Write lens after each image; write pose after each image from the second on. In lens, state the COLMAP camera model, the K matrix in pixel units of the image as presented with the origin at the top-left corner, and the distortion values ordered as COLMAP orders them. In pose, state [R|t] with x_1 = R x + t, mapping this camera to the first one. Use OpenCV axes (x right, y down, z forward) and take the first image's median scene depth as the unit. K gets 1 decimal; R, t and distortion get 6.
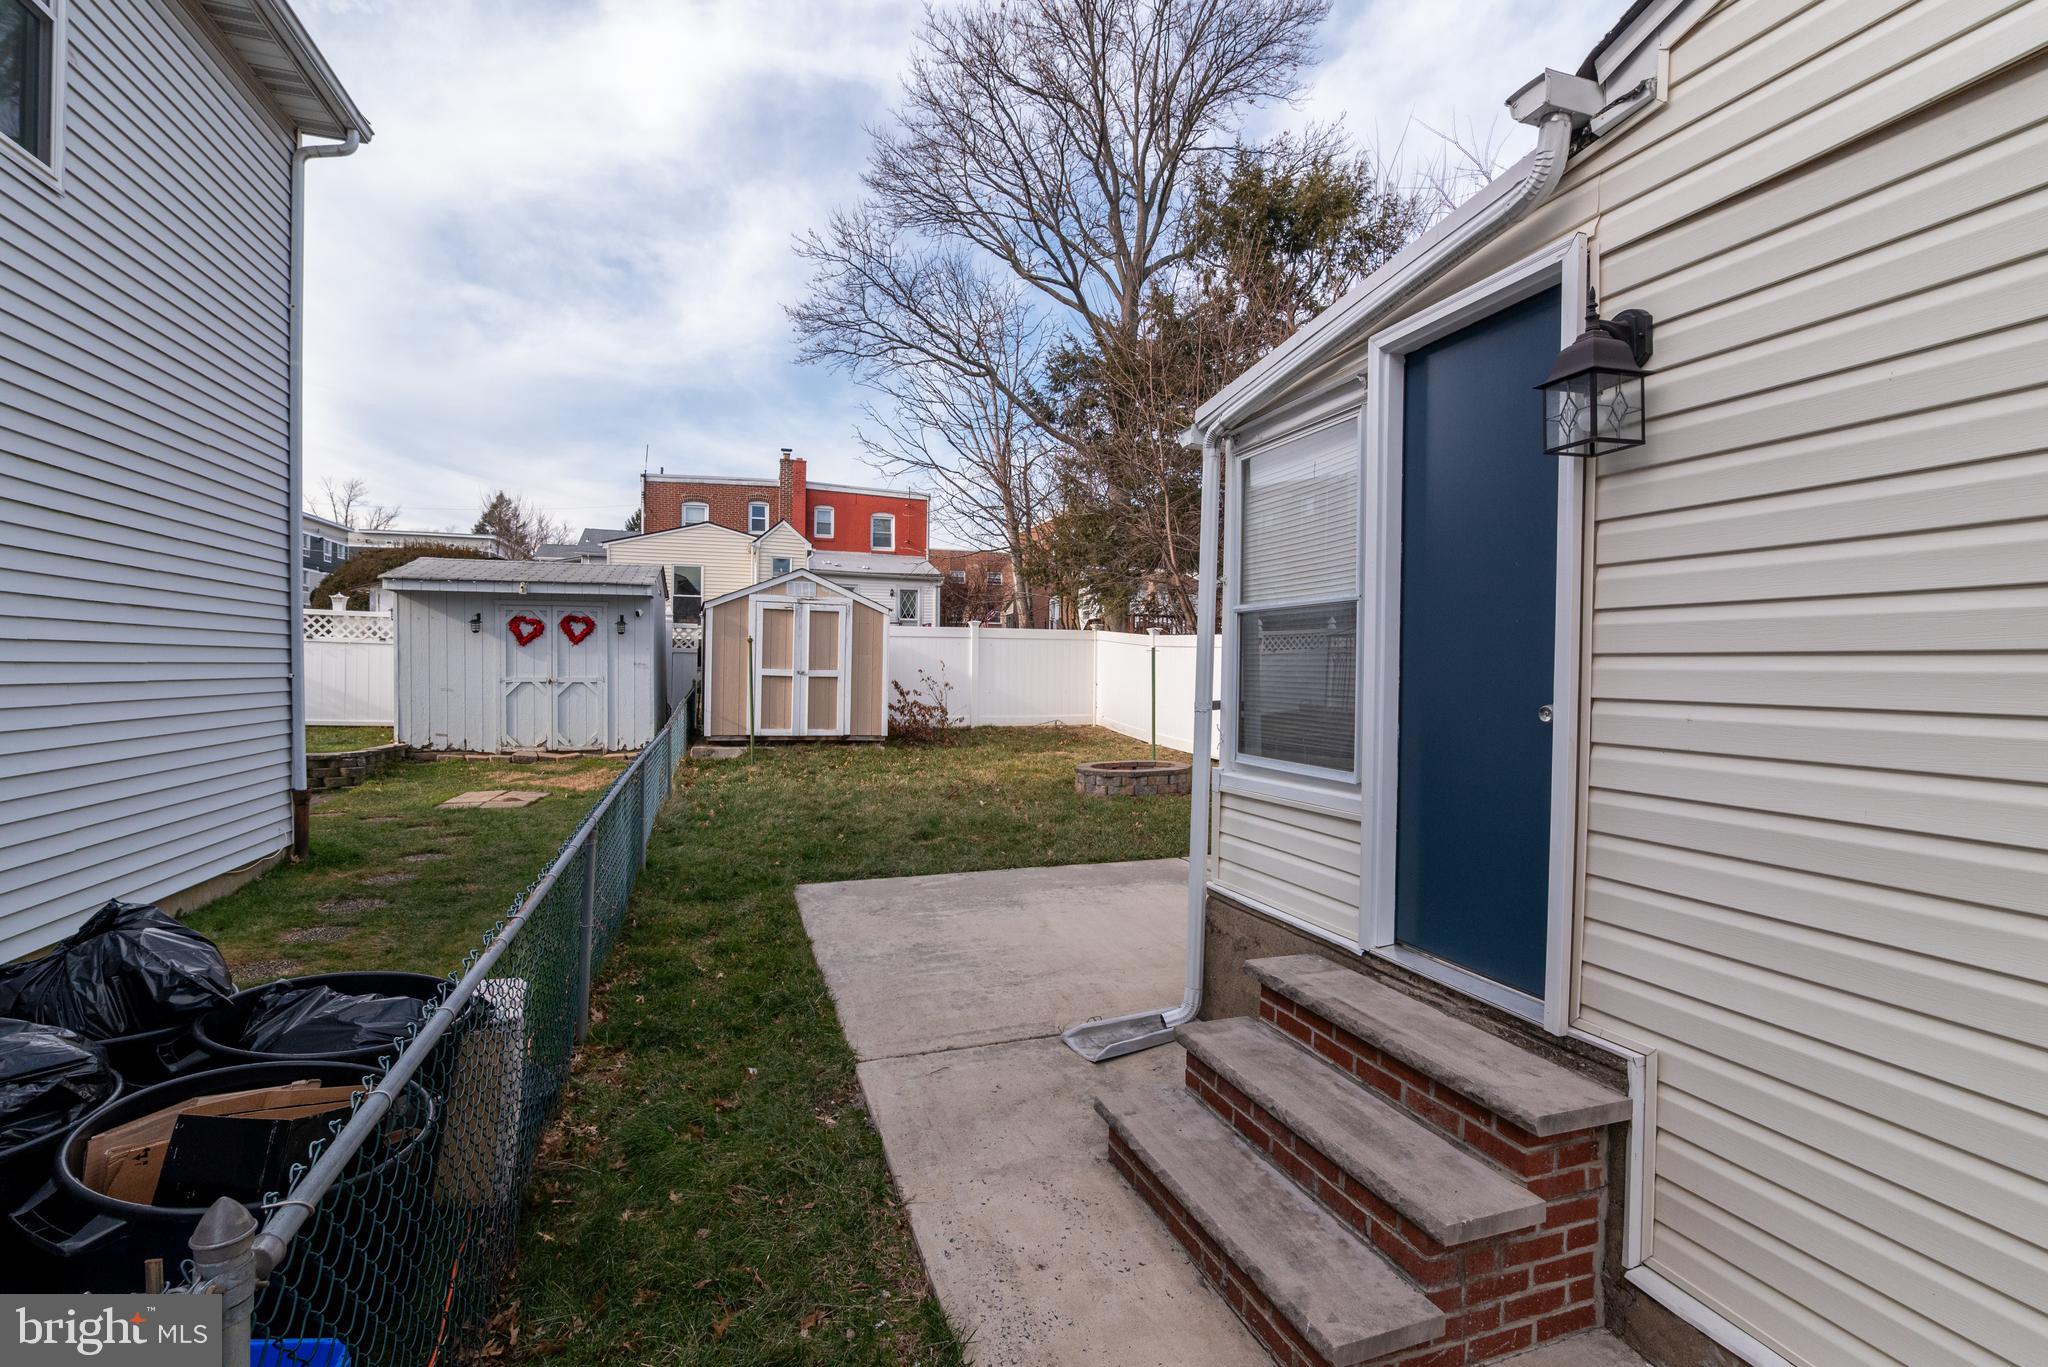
lens RADIAL K [[949.2, 0, 1026.6], [0, 949.2, 687.8], [0, 0, 1]] dist [-0.019663, 0.001857]
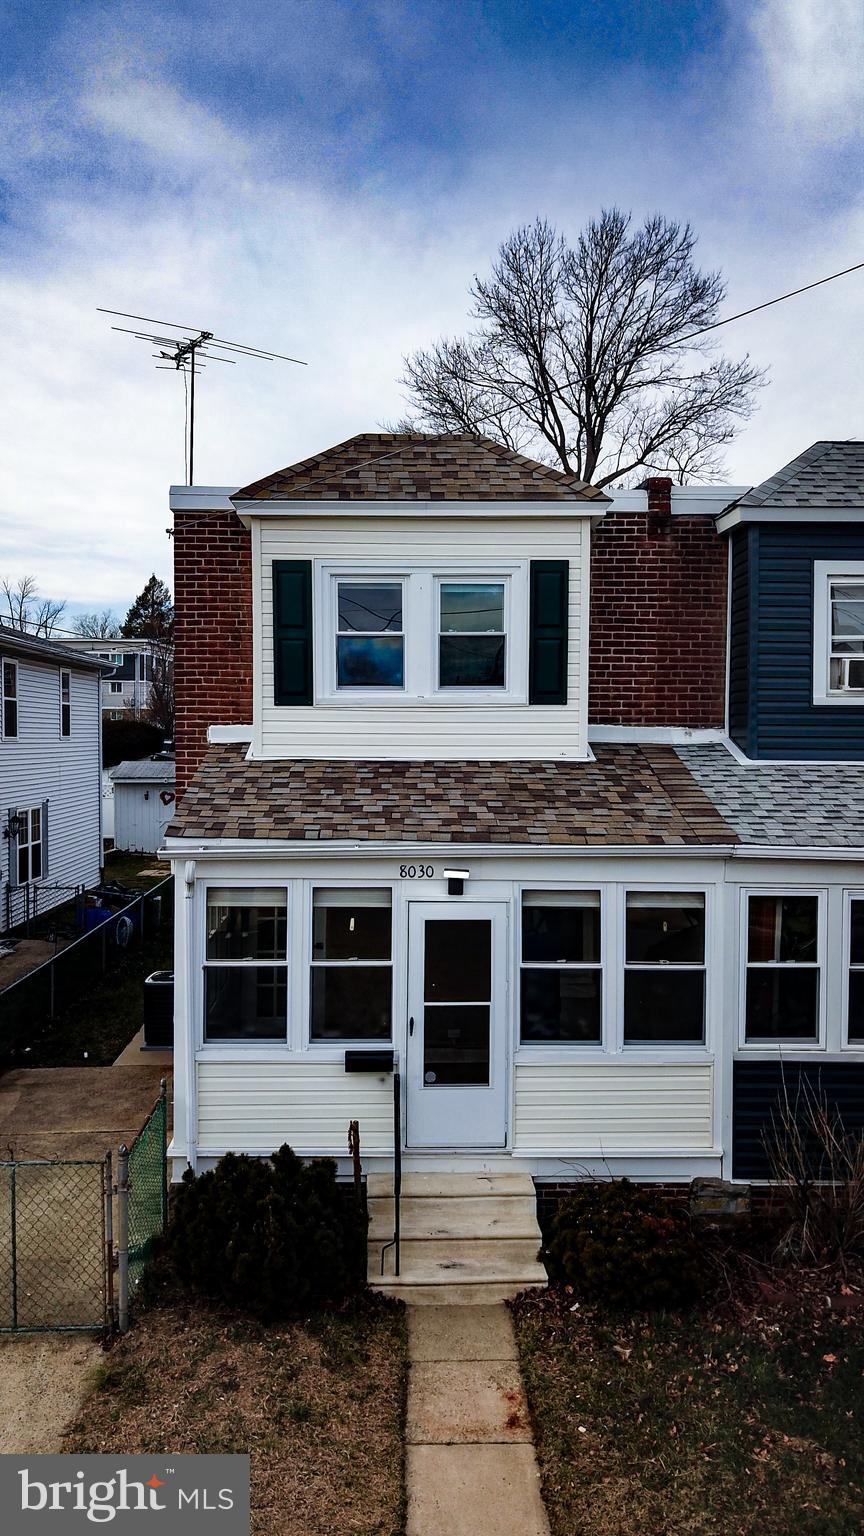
lens RADIAL K [[1198.0, 0, 419.6], [0, 1198.0, 765.9], [0, 0, 1]] dist [0.040978, -0.012593]
pose [[0.957949, -0.000958, -0.286936, 0.607056], [0.002627, 0.999982, 0.005431, -0.108357], [0.286926, -0.005957, 0.957934, -1.096377]]
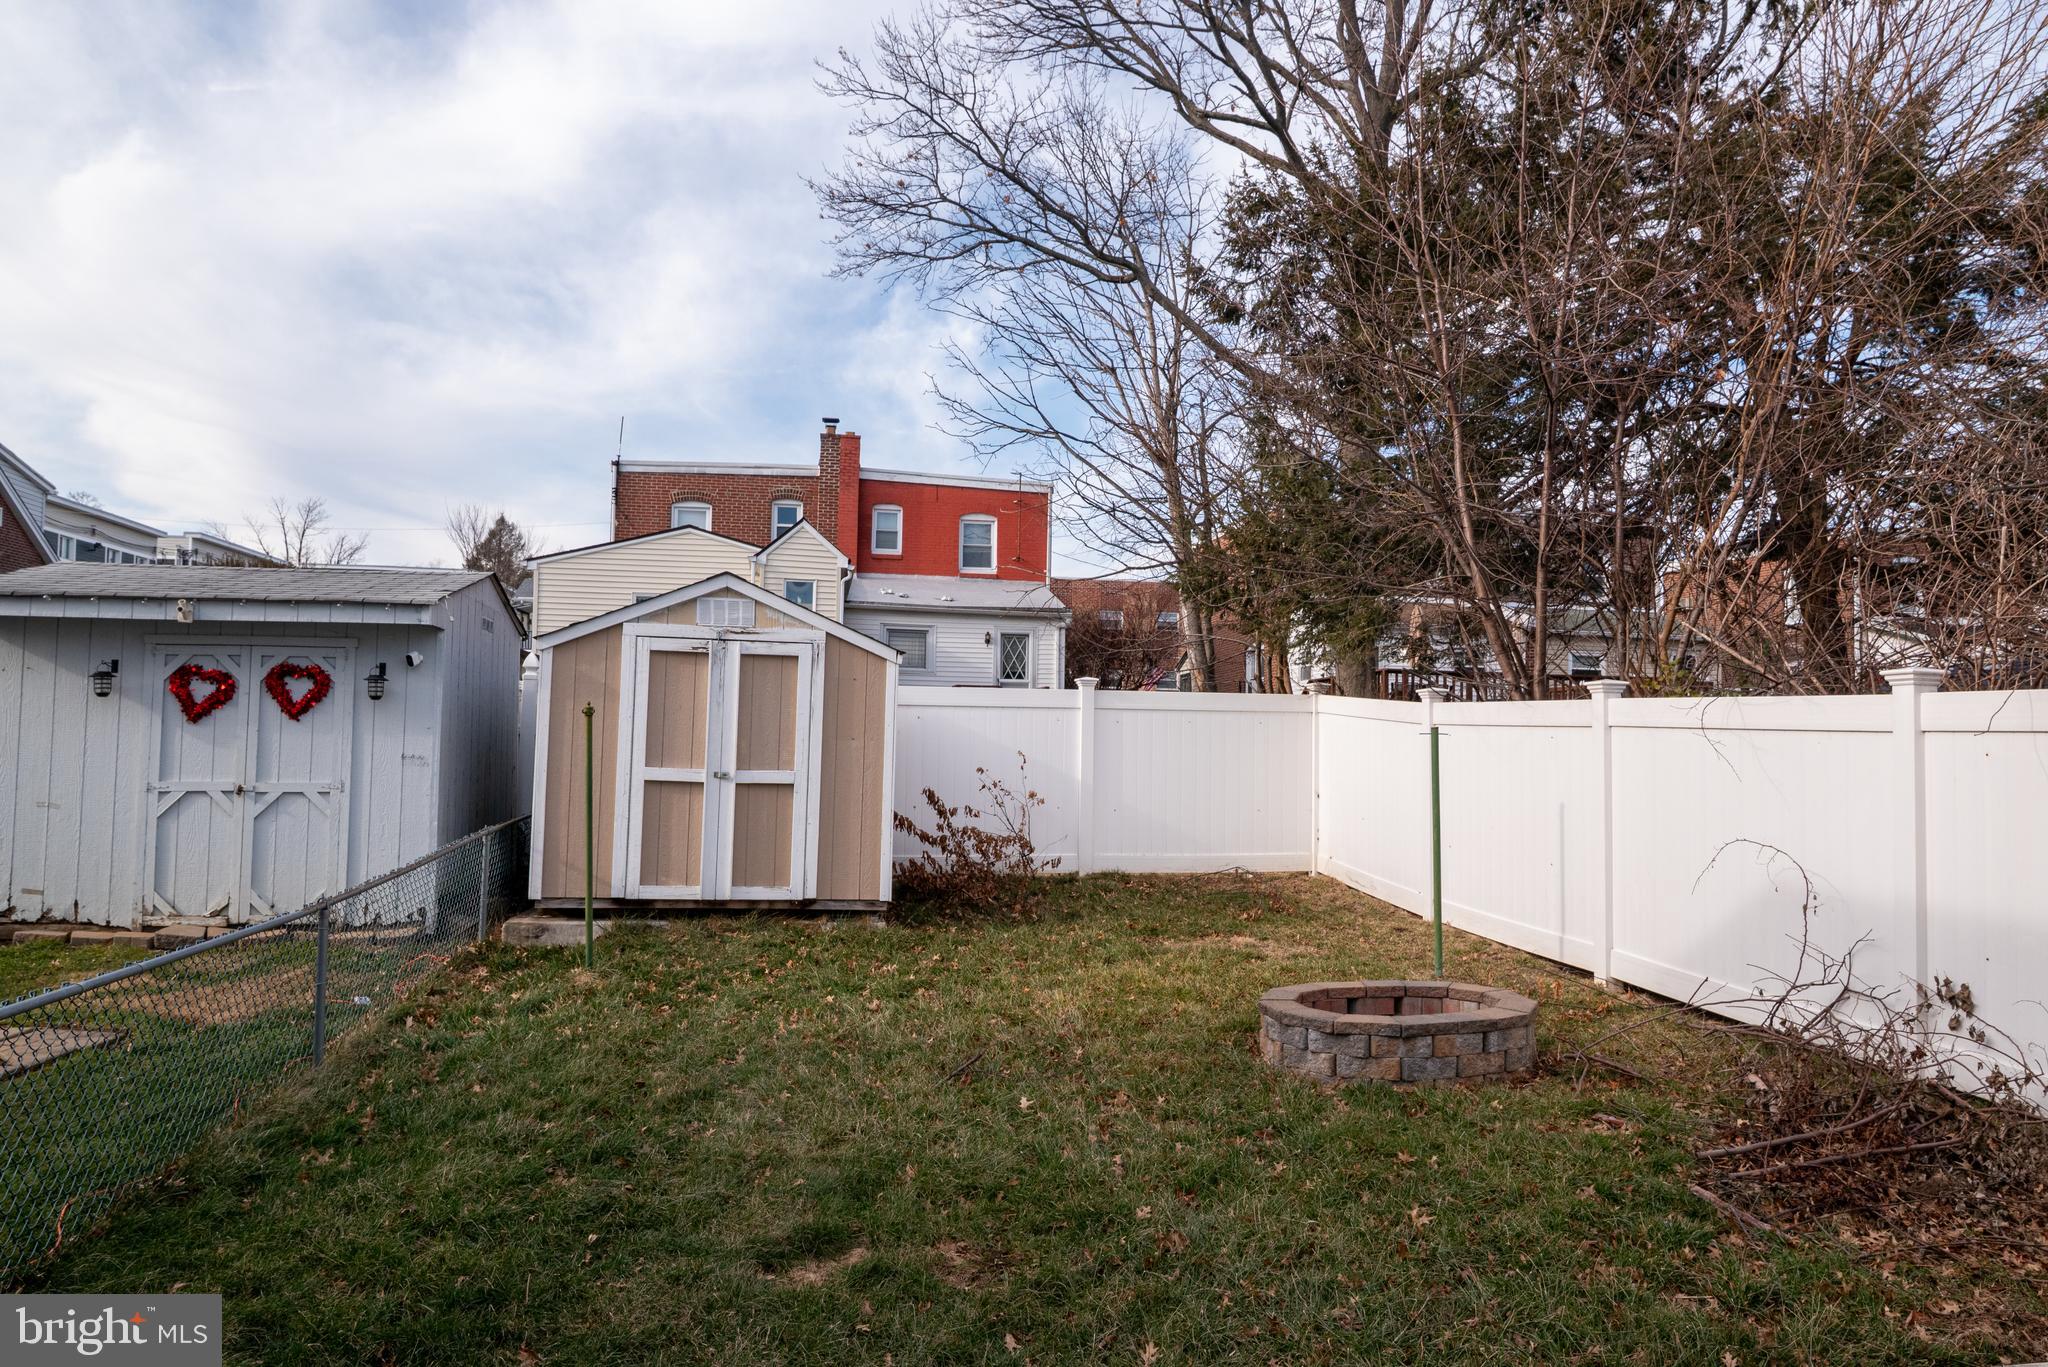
lens RADIAL K [[1348.0, 0, 1024.2], [0, 1348.0, 688.5], [0, 0, 1]] dist [-0.001246, -0.001375]
pose [[0.989011, -0.002887, -0.147816, 0.023620], [-0.007489, 0.997548, -0.069590, -0.010203], [0.147655, 0.069932, 0.986564, 0.236468]]
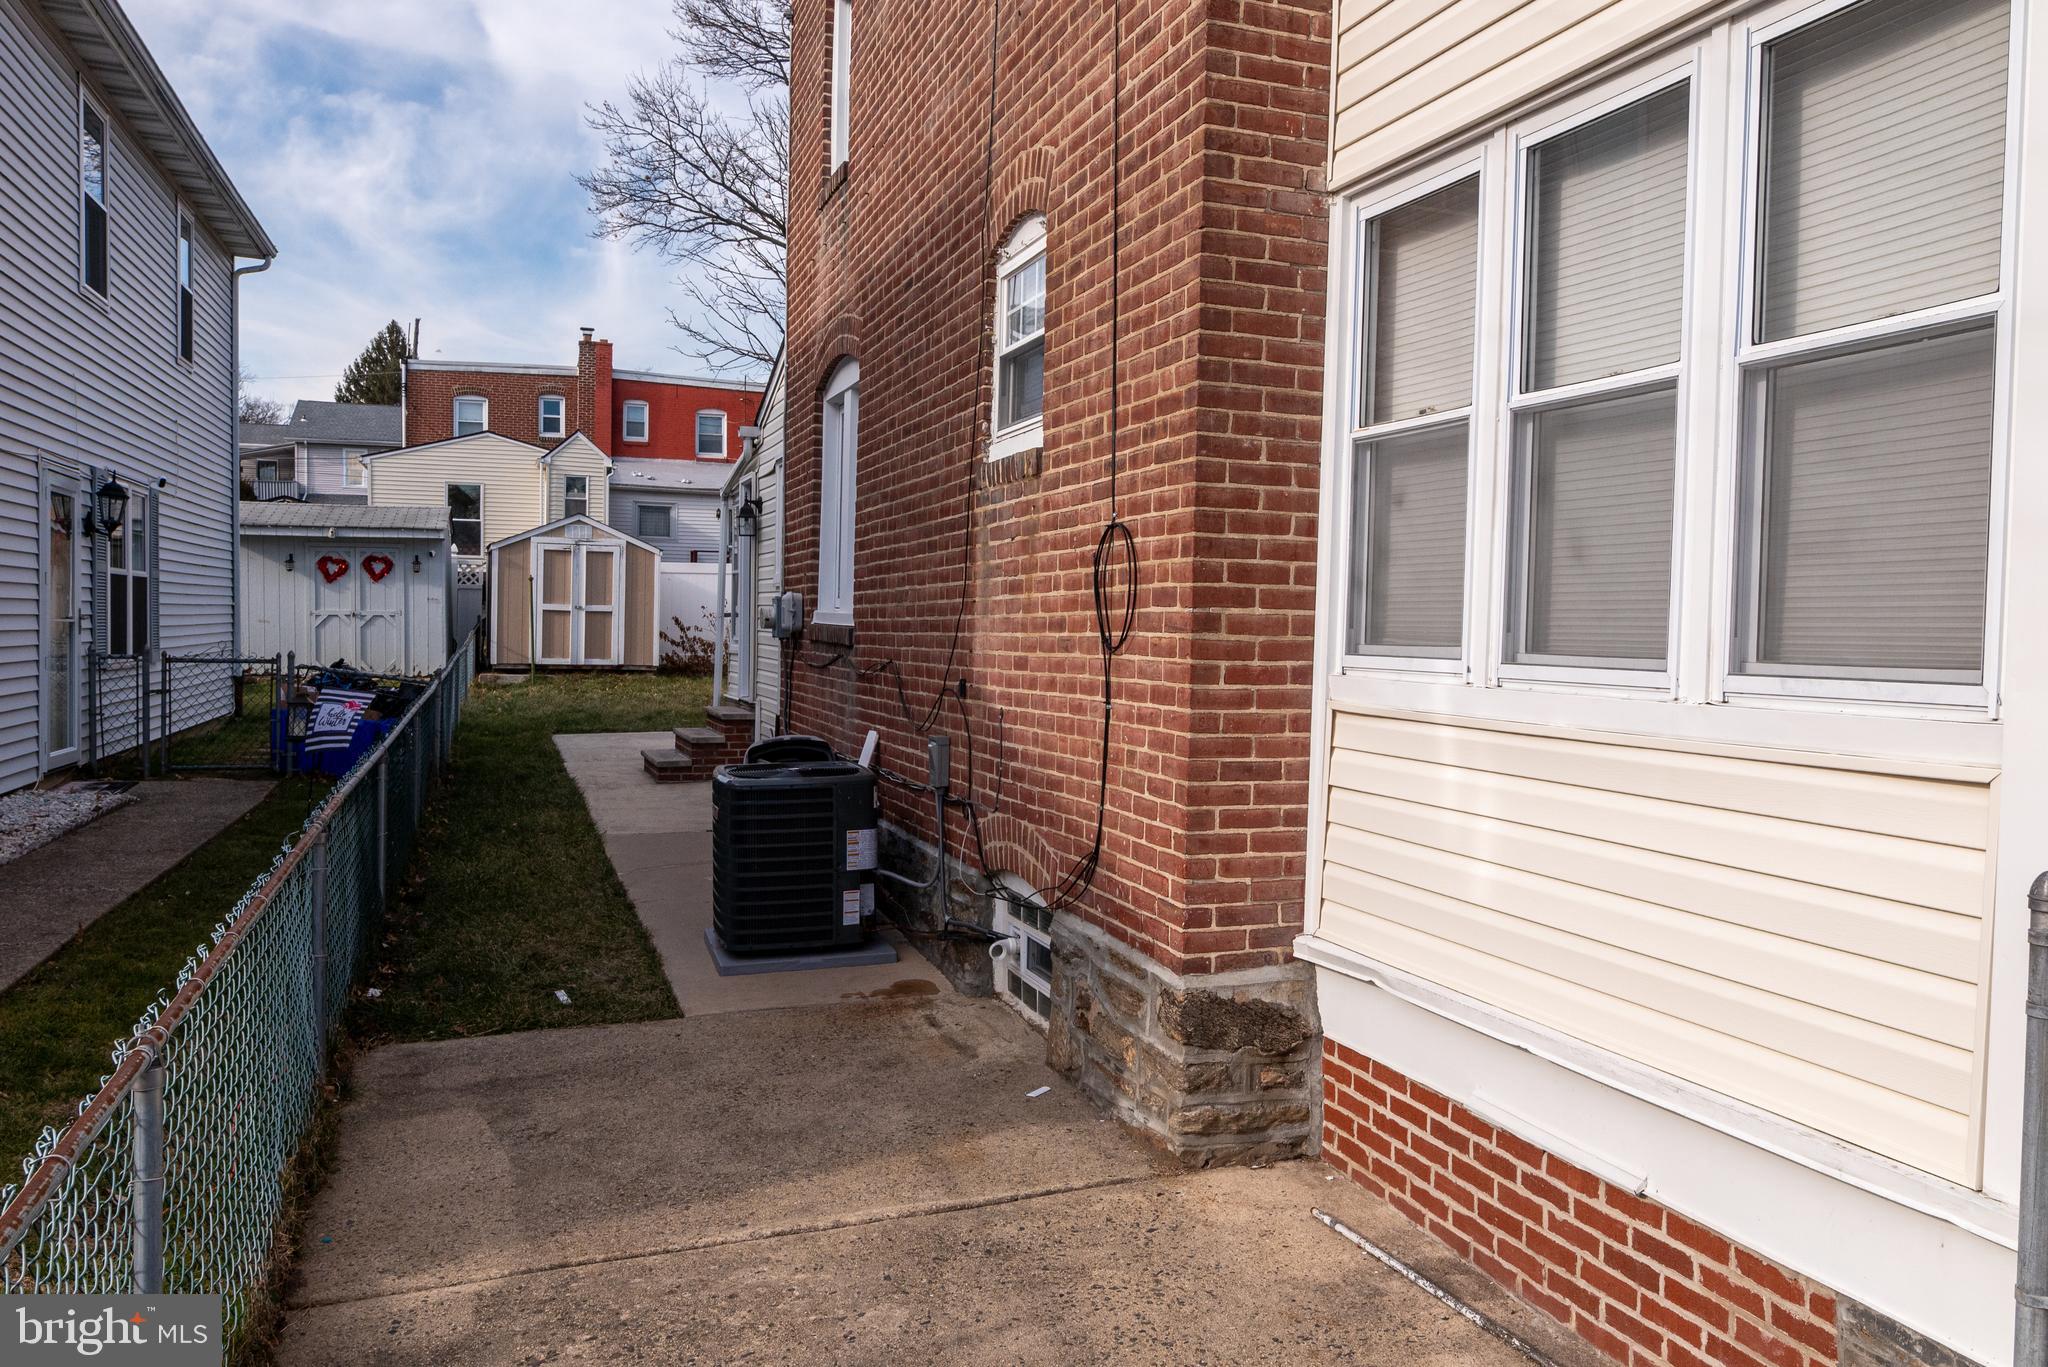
lens RADIAL K [[1657.9, 0, 1090.3], [0, 1657.9, 692.0], [0, 0, 1]] dist [-0.052835, 0.092931]
pose [[0.999542, 0.002667, 0.030144, 0.232983], [-0.003448, 0.999659, 0.025868, 0.023491], [-0.030065, -0.025961, 0.999211, -0.730104]]
